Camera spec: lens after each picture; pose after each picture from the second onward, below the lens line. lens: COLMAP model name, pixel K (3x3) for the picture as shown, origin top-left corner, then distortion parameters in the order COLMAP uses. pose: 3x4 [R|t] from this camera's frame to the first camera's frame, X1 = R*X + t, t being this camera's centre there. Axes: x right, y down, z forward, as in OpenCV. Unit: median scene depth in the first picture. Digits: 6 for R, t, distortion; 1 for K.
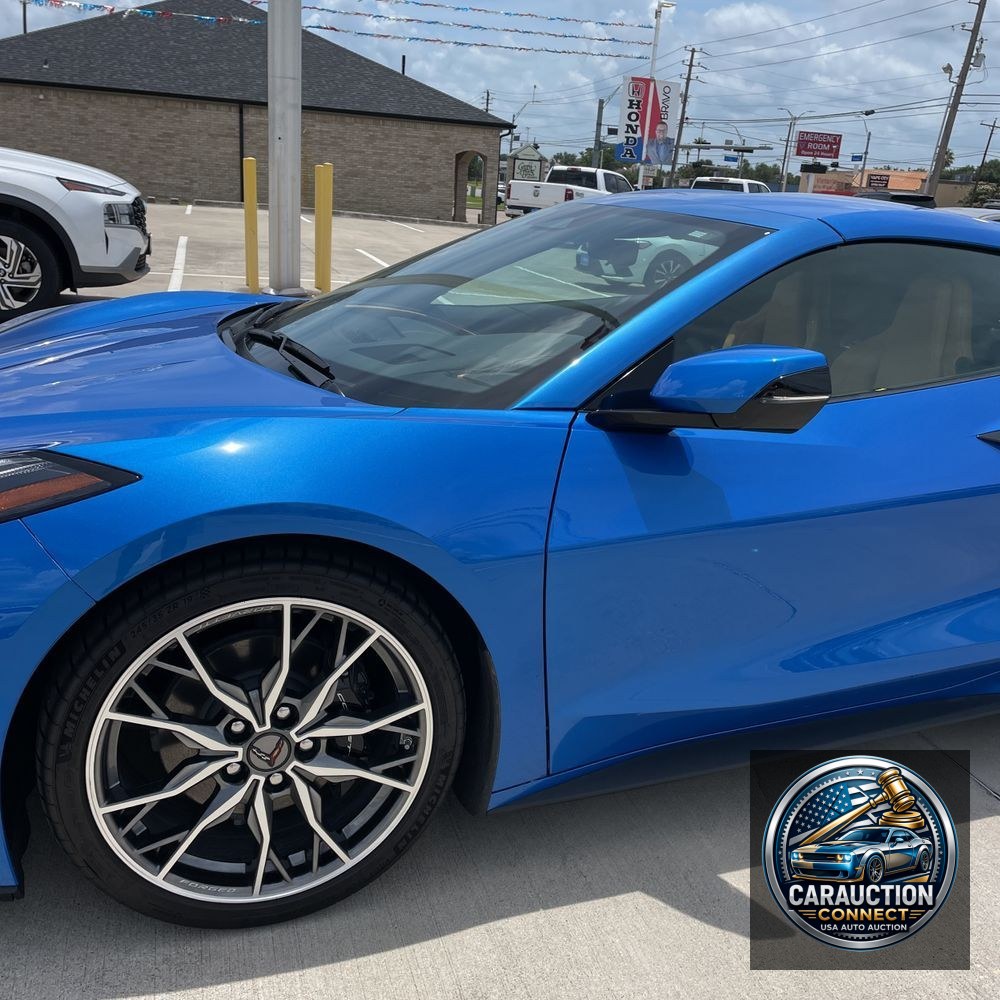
lens RADIAL K [[997.3, 0, 505.9], [0, 997.3, 499.6], [0, 0, 1]] dist [0.099064, -0.141236]
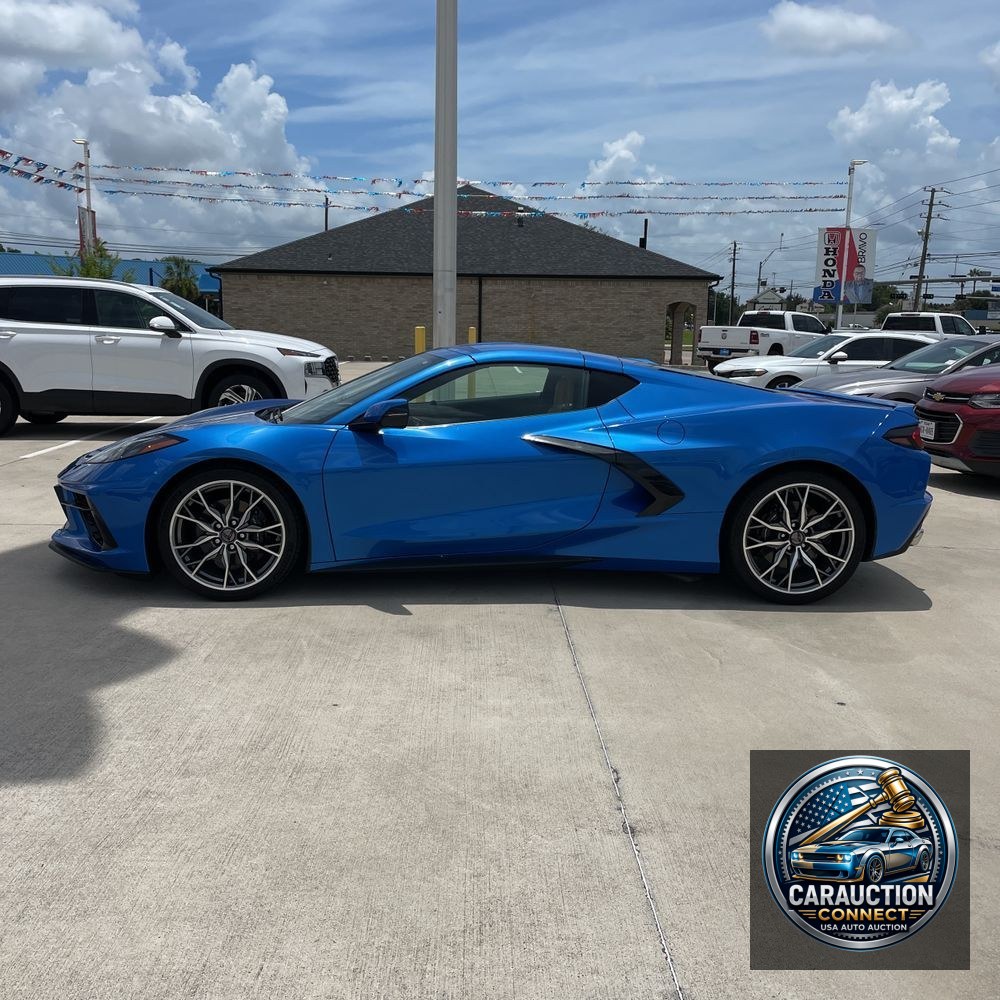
lens RADIAL K [[997.3, 0, 505.9], [0, 997.3, 499.6], [0, 0, 1]] dist [0.099064, -0.141236]
pose [[0.966895, -0.008208, -0.255041, 0.227236], [-0.027344, 0.990395, -0.135539, 0.090508], [0.253704, 0.138026, 0.957384, -0.285035]]
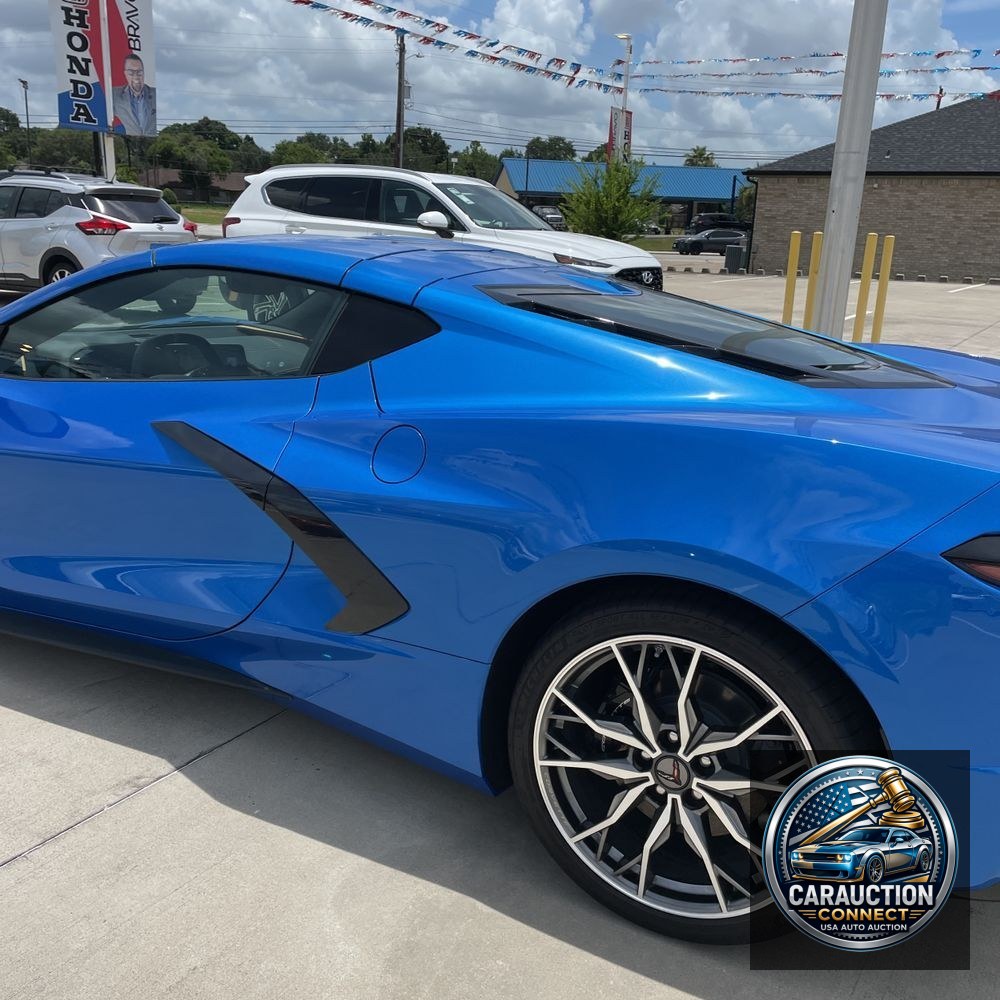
lens RADIAL K [[1011.9, 0, 513.6], [0, 1011.9, 509.8], [0, 0, 1]] dist [0.085259, -0.109518]
pose [[0.680131, 0.160031, -0.715410, 0.358403], [-0.210713, 0.977376, 0.018308, -0.015958], [0.702155, 0.138294, 0.698465, 0.100616]]
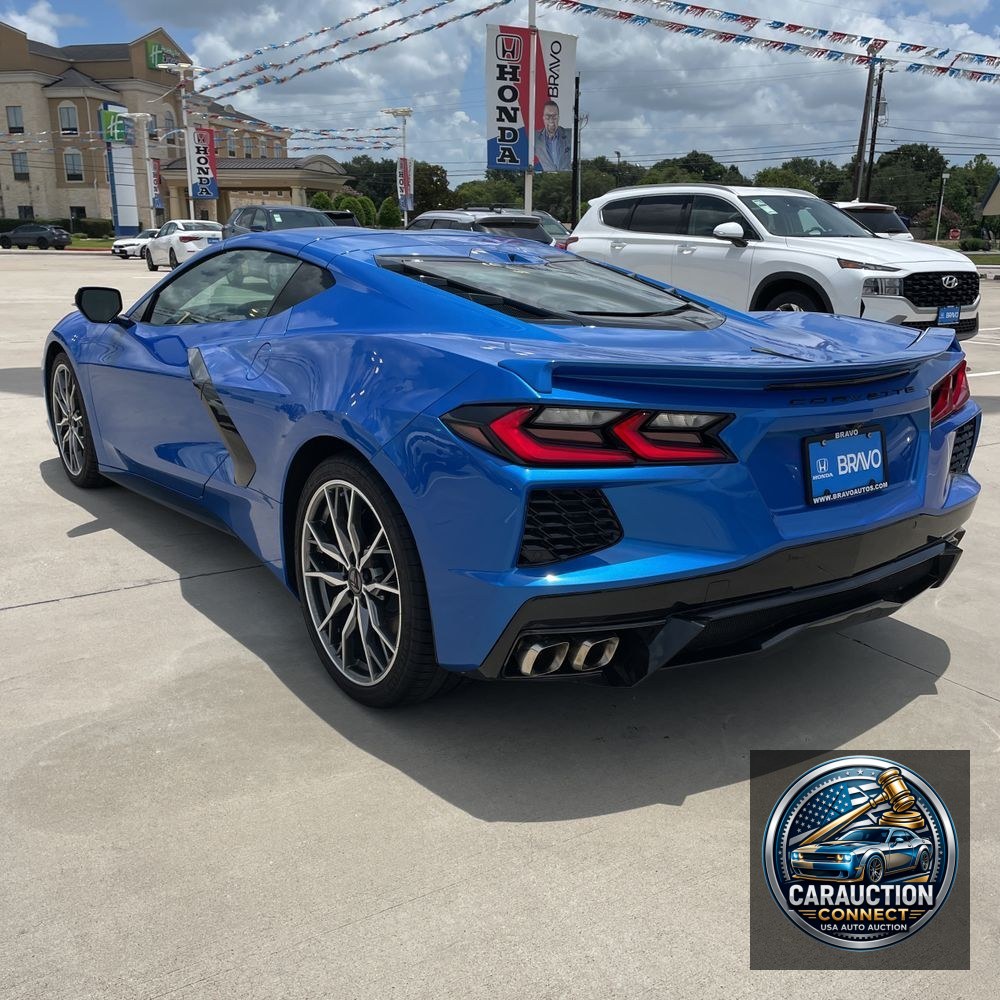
lens RADIAL K [[1022.6, 0, 500.0], [0, 1022.6, 500.0], [0, 0, 1]] dist [0.101992, -0.170058]
pose [[0.281614, 0.175462, -0.943349, 0.529785], [-0.277062, 0.956131, 0.095129, -0.029317], [0.918657, 0.234577, 0.317874, 0.213608]]
